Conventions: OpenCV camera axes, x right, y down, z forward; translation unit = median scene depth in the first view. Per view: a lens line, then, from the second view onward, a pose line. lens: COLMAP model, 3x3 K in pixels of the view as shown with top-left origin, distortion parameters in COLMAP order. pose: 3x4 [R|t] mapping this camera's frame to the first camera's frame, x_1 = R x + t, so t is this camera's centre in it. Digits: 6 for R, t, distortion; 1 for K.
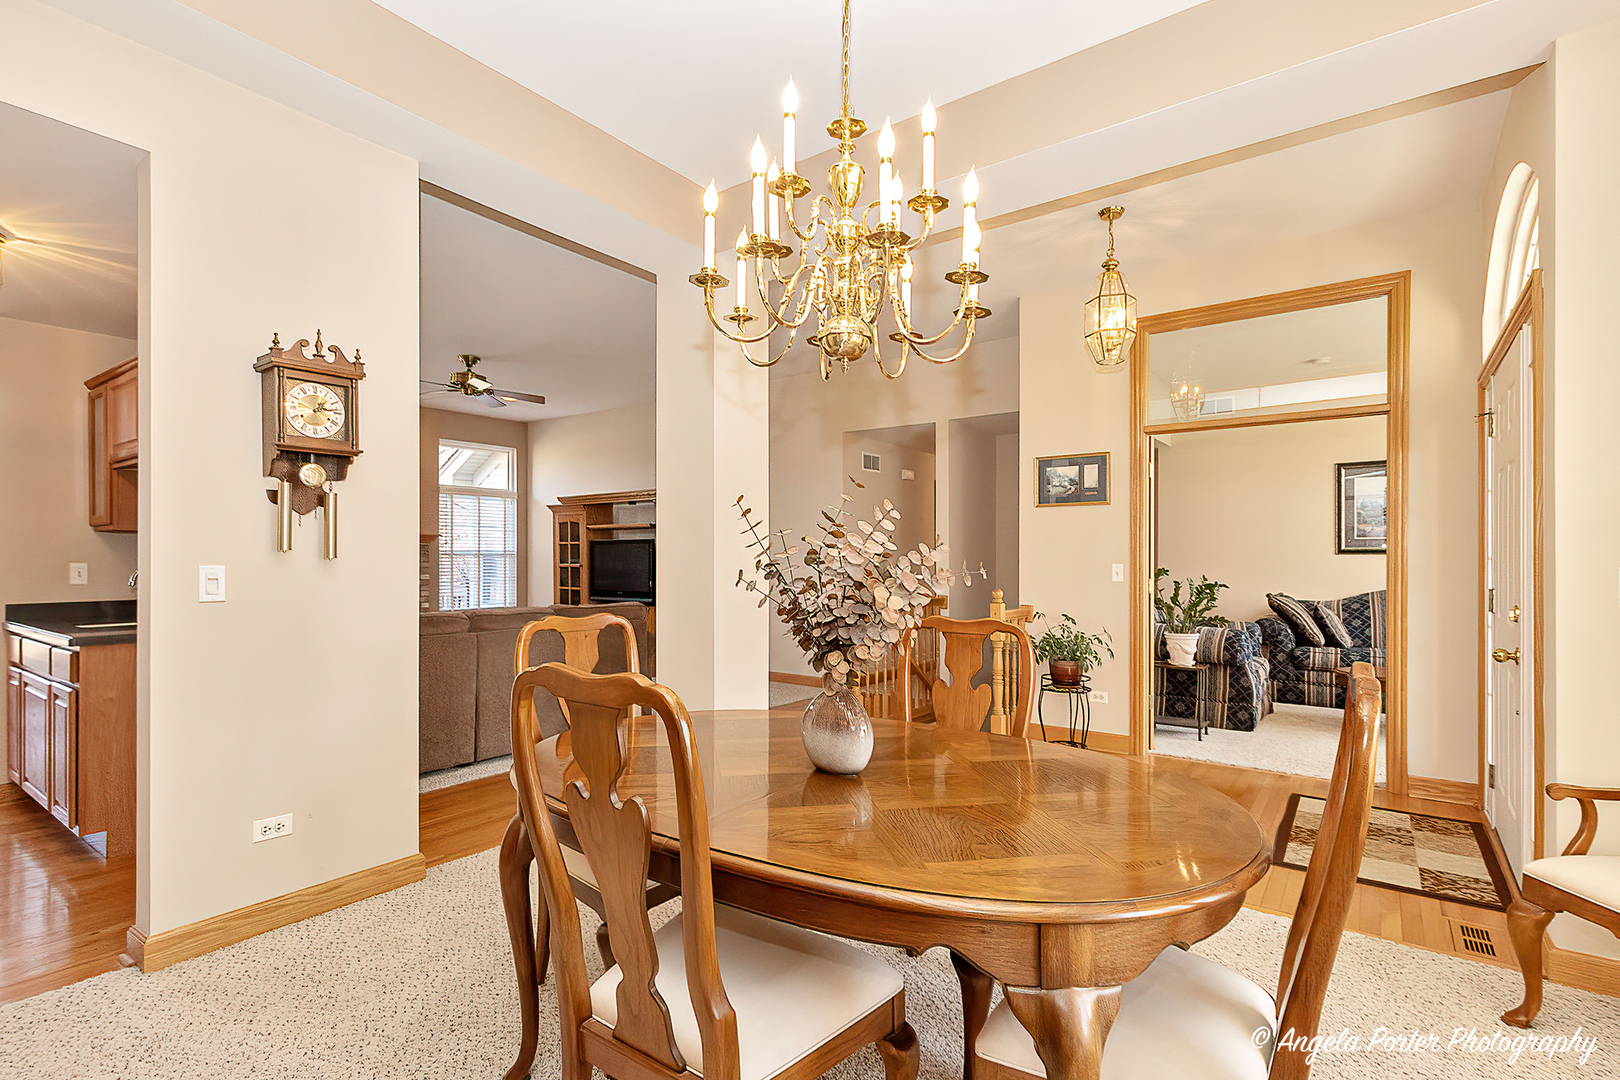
lens RADIAL K [[775.1, 0, 811.9], [0, 775.1, 556.3], [0, 0, 1]] dist [0.004883, 0.001189]
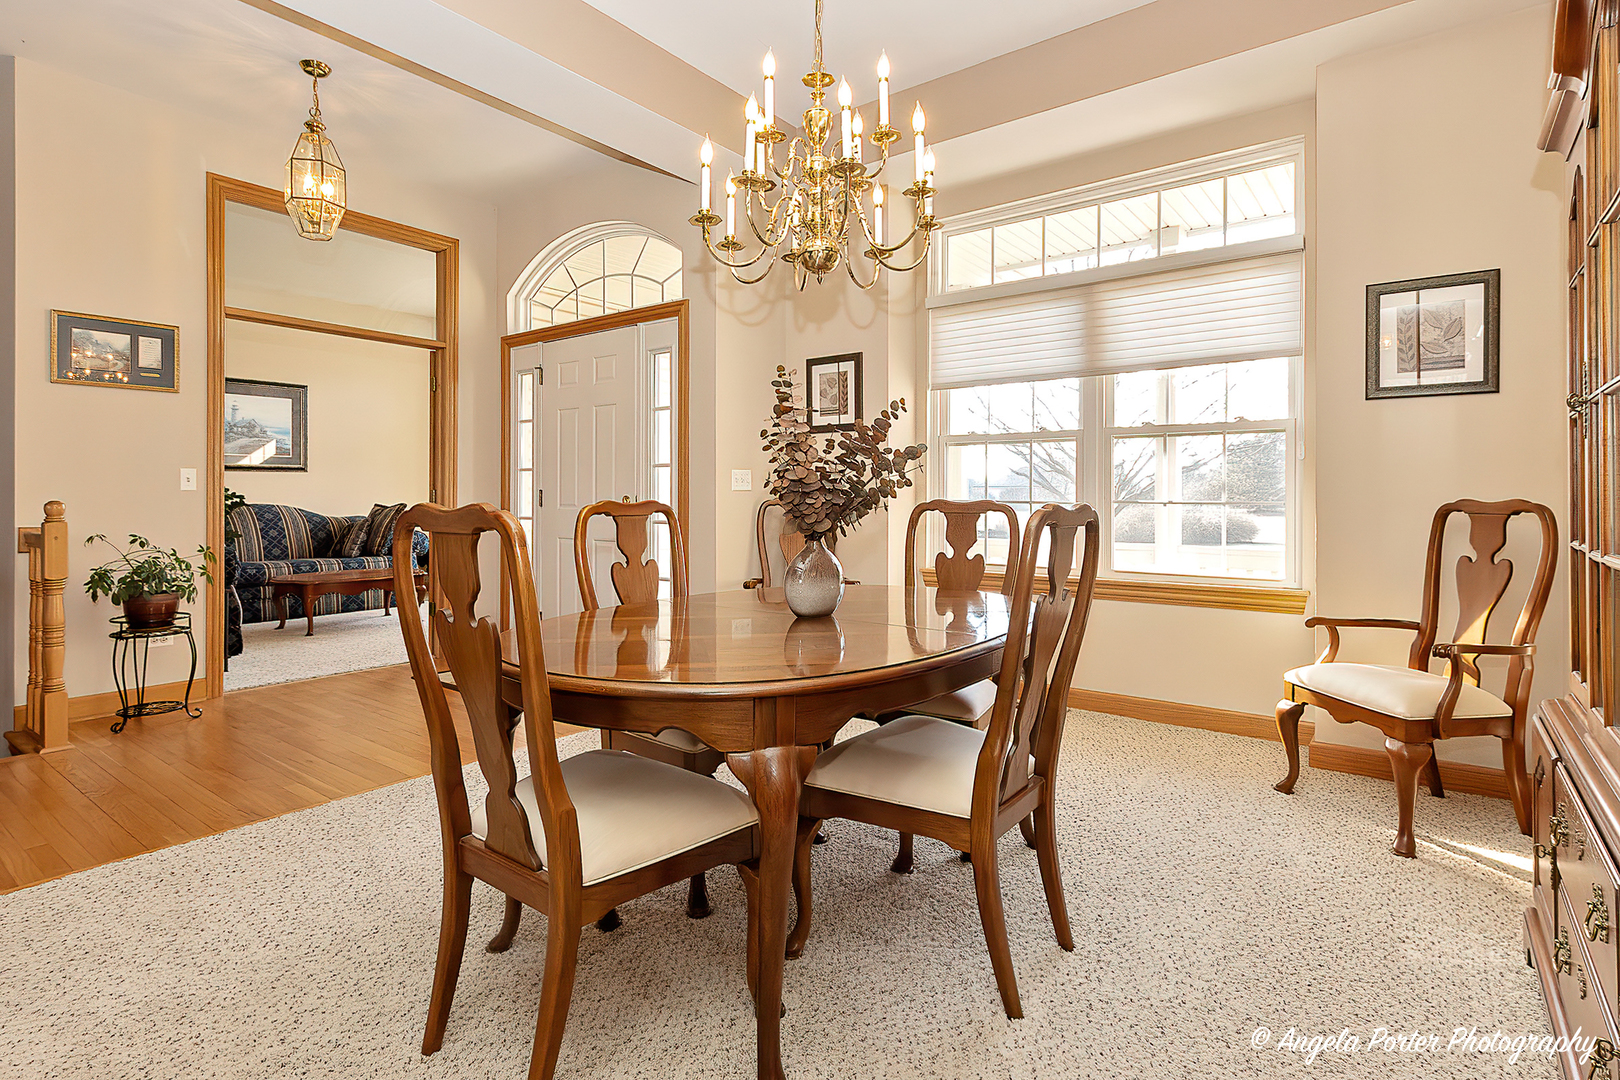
lens RADIAL K [[804.6, 0, 786.6], [0, 804.6, 492.8], [0, 0, 1]] dist [-0.004100, -0.001368]
pose [[0.021494, -0.000781, 0.999769, -0.425631], [-0.004335, 0.999990, 0.000875, 0.031856], [-0.999760, -0.004352, 0.021491, 0.359285]]
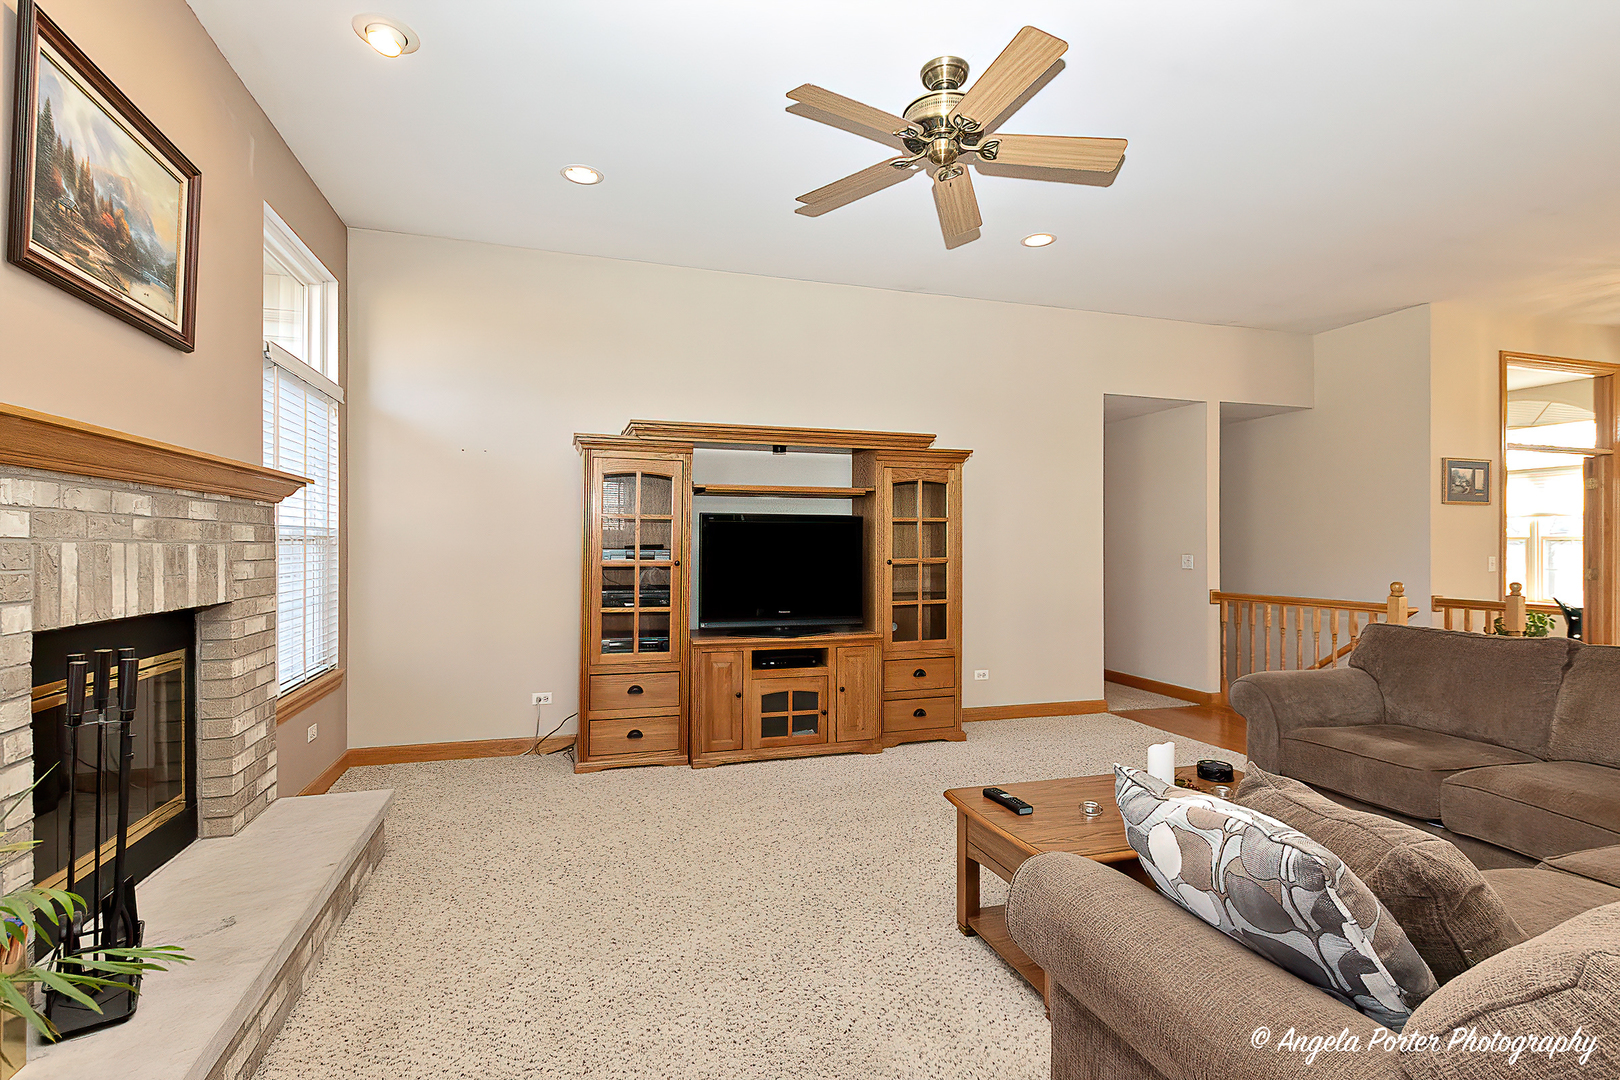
lens RADIAL K [[756.3, 0, 810.0], [0, 756.3, 540.0], [0, 0, 1]] dist [0.001763, -0.000030]
pose [[0.589963, 0.007224, 0.807398, -1.145724], [-0.006783, 0.999969, -0.003990, -0.002551], [-0.807401, -0.003123, 0.589994, 1.155399]]
